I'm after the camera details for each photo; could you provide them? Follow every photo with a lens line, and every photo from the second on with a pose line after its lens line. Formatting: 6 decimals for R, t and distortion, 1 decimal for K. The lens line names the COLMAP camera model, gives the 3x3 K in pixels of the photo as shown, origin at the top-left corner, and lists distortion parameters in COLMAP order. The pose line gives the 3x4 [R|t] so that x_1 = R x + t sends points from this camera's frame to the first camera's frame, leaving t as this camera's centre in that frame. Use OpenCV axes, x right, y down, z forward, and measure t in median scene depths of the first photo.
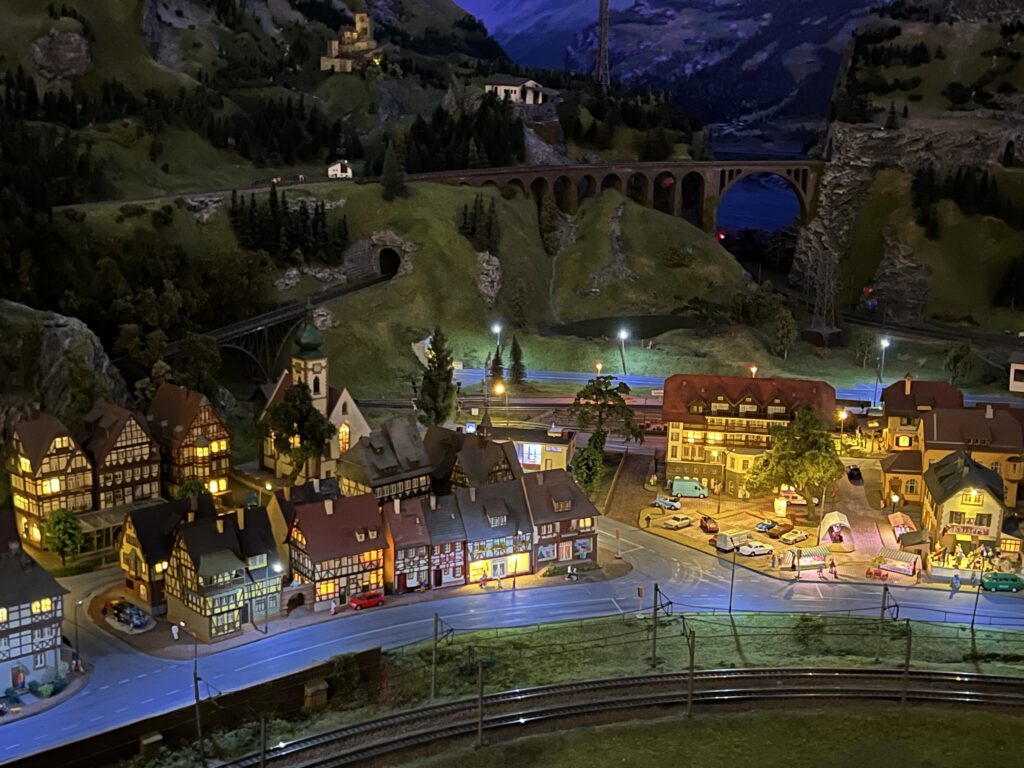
lens RADIAL K [[1378.3, 0, 507.3], [0, 1378.3, 381.2], [0, 0, 1]] dist [0.072389, 0.000000]
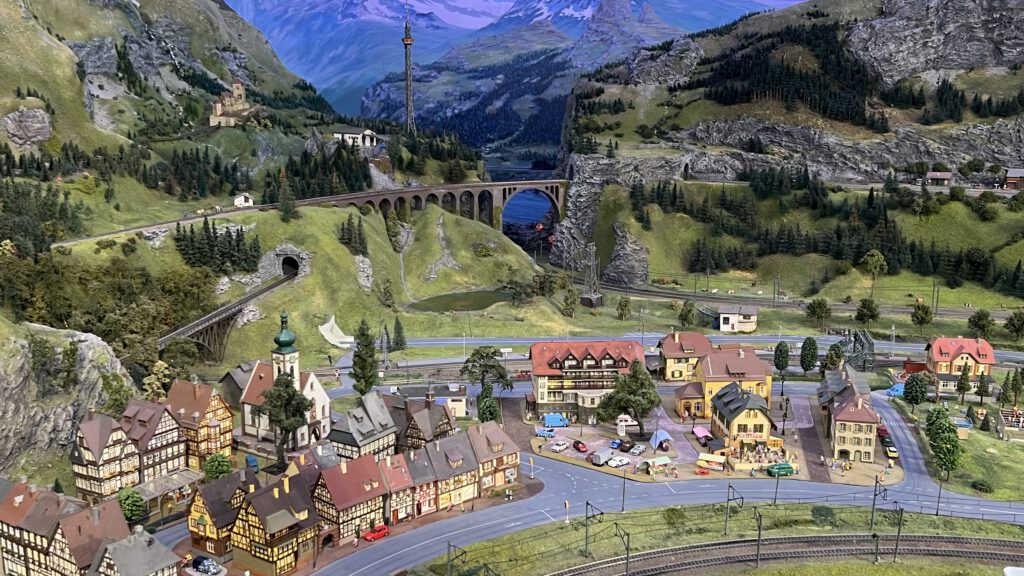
lens RADIAL K [[966.8, 0, 514.0], [0, 966.8, 291.6], [0, 0, 1]] dist [0.021934, 0.000000]
pose [[0.971618, -0.061828, 0.228333, -0.103764], [0.067801, 0.997529, -0.018400, -0.032978], [-0.226632, 0.033359, 0.973409, 0.009027]]
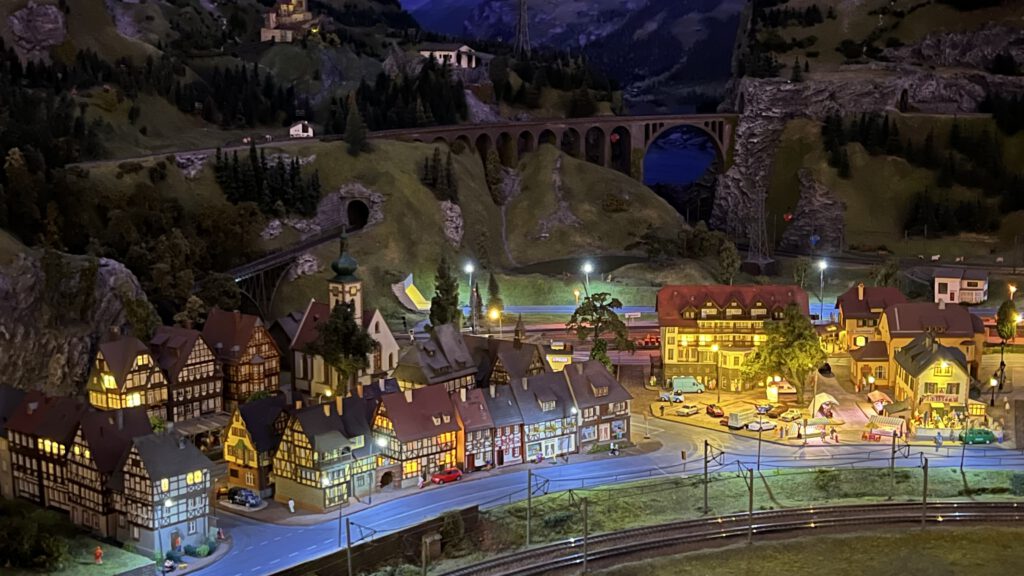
lens RADIAL K [[1405.7, 0, 515.9], [0, 1405.7, 288.9], [0, 0, 1]] dist [0.092682, 0.000000]
pose [[0.993179, -0.043367, 0.108230, -0.097140], [0.049540, 0.997256, -0.055019, 0.042708], [-0.105547, 0.060005, 0.992602, -0.095834]]
